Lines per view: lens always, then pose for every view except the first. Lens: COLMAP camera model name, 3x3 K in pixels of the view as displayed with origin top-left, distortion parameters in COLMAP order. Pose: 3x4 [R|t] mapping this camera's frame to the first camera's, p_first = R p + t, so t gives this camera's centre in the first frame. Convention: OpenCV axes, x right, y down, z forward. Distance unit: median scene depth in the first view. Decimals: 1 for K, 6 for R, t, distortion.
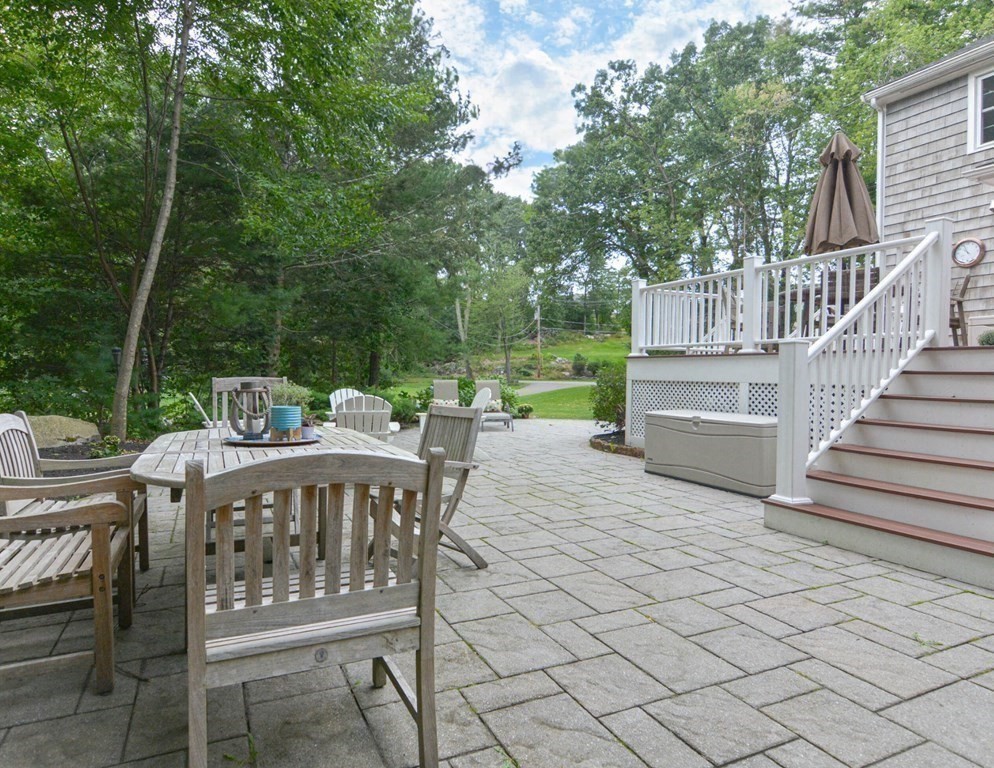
lens RADIAL K [[590.9, 0, 493.6], [0, 590.9, 384.9], [0, 0, 1]] dist [0.000480, -0.005704]
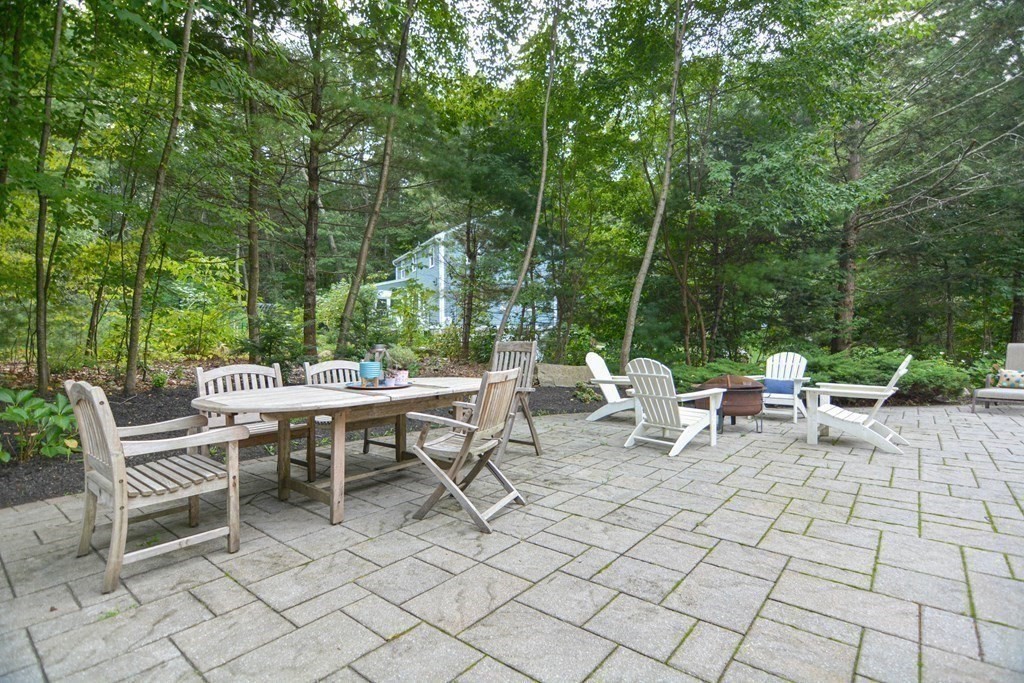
lens RADIAL K [[498.0, 0, 511.7], [0, 498.0, 339.1], [0, 0, 1]] dist [0.004749, -0.007897]
pose [[0.434648, -0.005221, -0.900586, 0.759801], [-0.005825, 0.999946, -0.008609, -0.015280], [0.900582, 0.008988, 0.434594, 0.653091]]
